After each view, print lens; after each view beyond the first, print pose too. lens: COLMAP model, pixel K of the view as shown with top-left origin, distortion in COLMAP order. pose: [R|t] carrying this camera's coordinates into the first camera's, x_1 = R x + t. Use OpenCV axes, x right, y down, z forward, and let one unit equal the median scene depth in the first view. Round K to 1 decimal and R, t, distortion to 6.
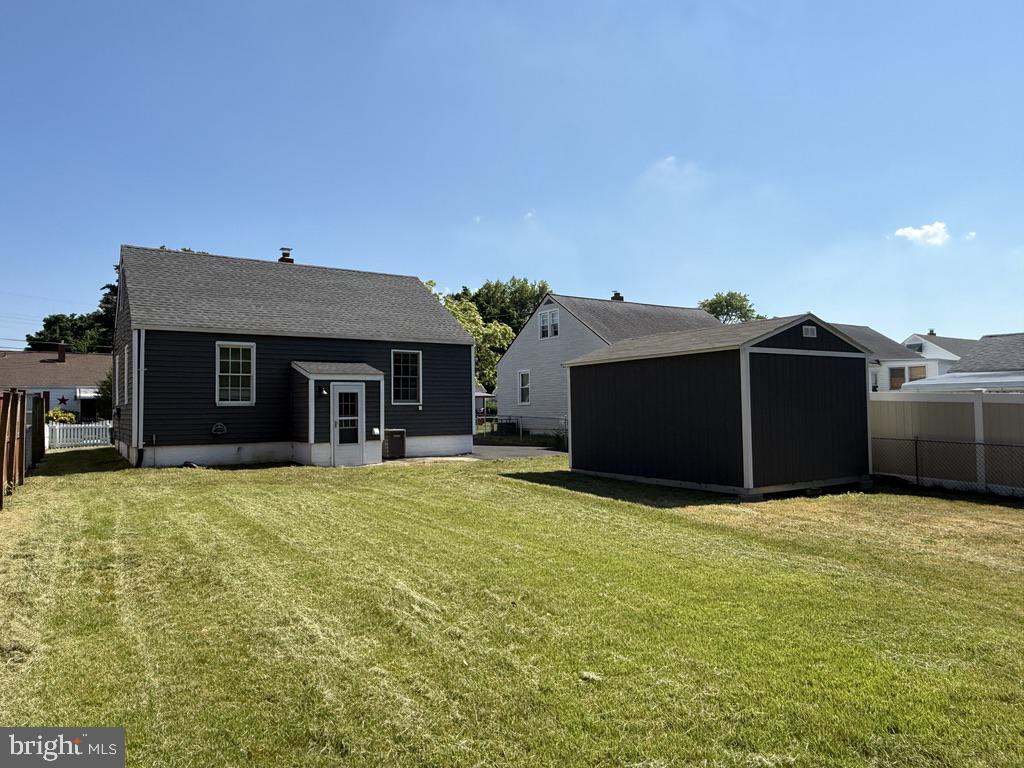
lens RADIAL K [[669.9, 0, 506.0], [0, 669.9, 388.5], [0, 0, 1]] dist [0.002264, -0.001640]
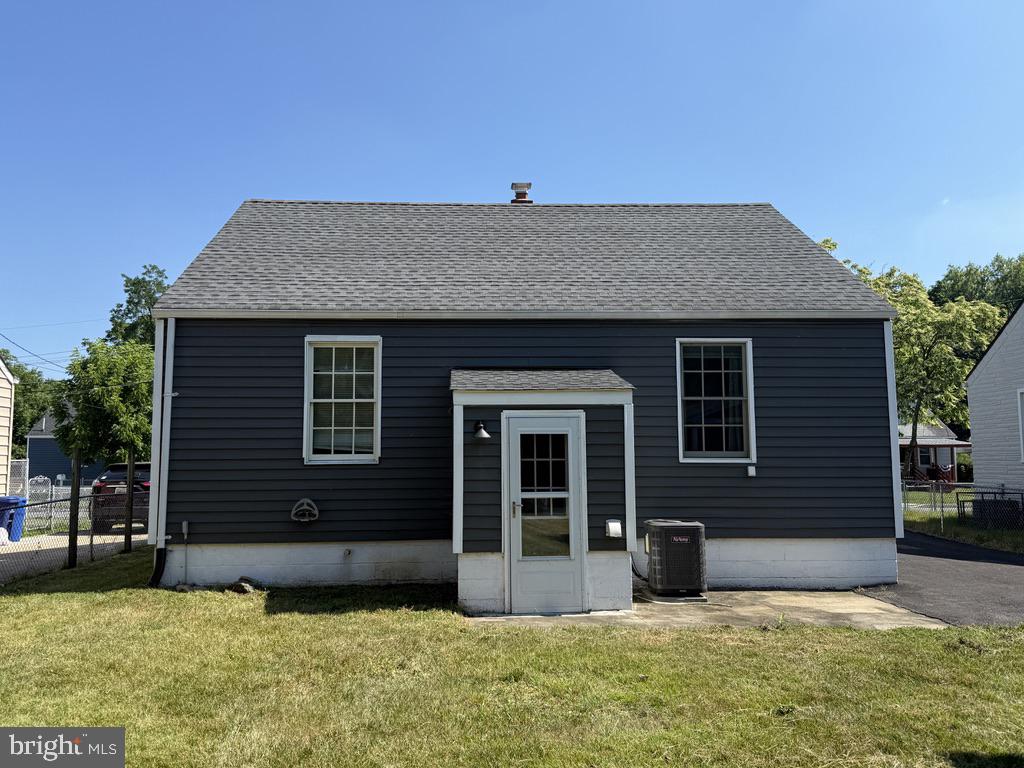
lens RADIAL K [[799.2, 0, 500.6], [0, 799.2, 384.1], [0, 0, 1]] dist [0.209390, -0.405814]
pose [[0.856461, -0.042792, -0.514435, 0.005118], [0.009706, 0.997717, -0.066833, 0.007925], [0.516120, 0.052247, 0.854921, 0.542557]]
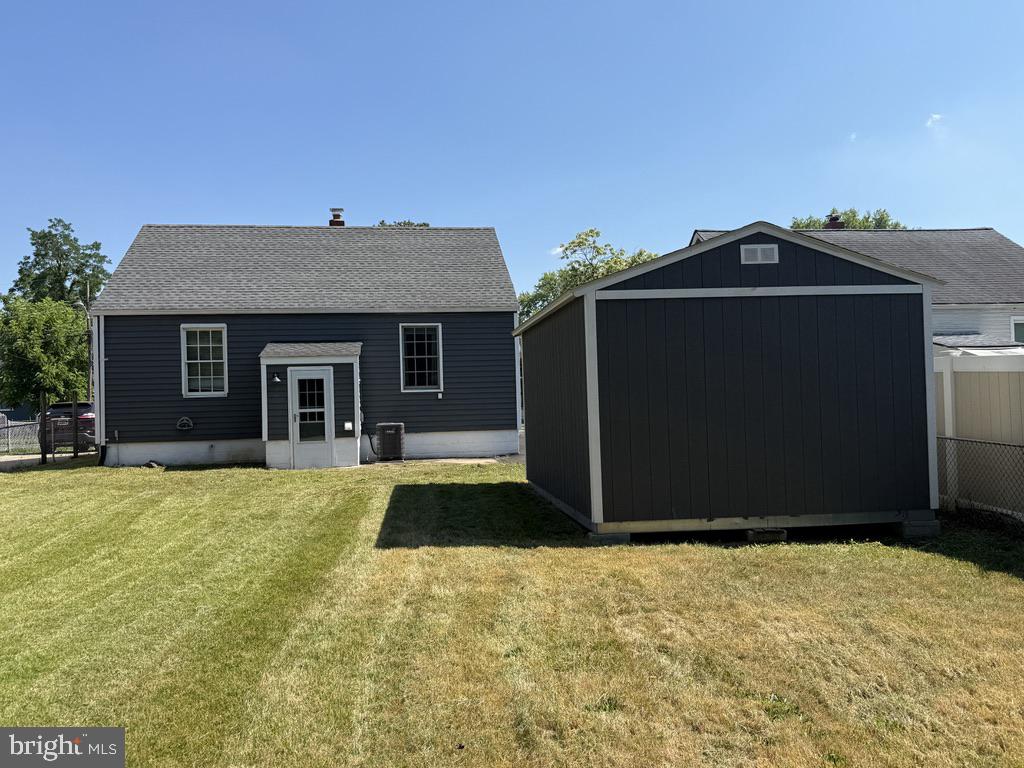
lens RADIAL K [[812.2, 0, 509.5], [0, 812.2, 391.5], [0, 0, 1]] dist [0.123255, -0.198427]
pose [[0.902281, -0.017506, -0.430792, 0.409954], [0.028838, 0.999388, 0.019789, 0.008487], [0.430182, -0.030279, 0.902234, 0.201512]]
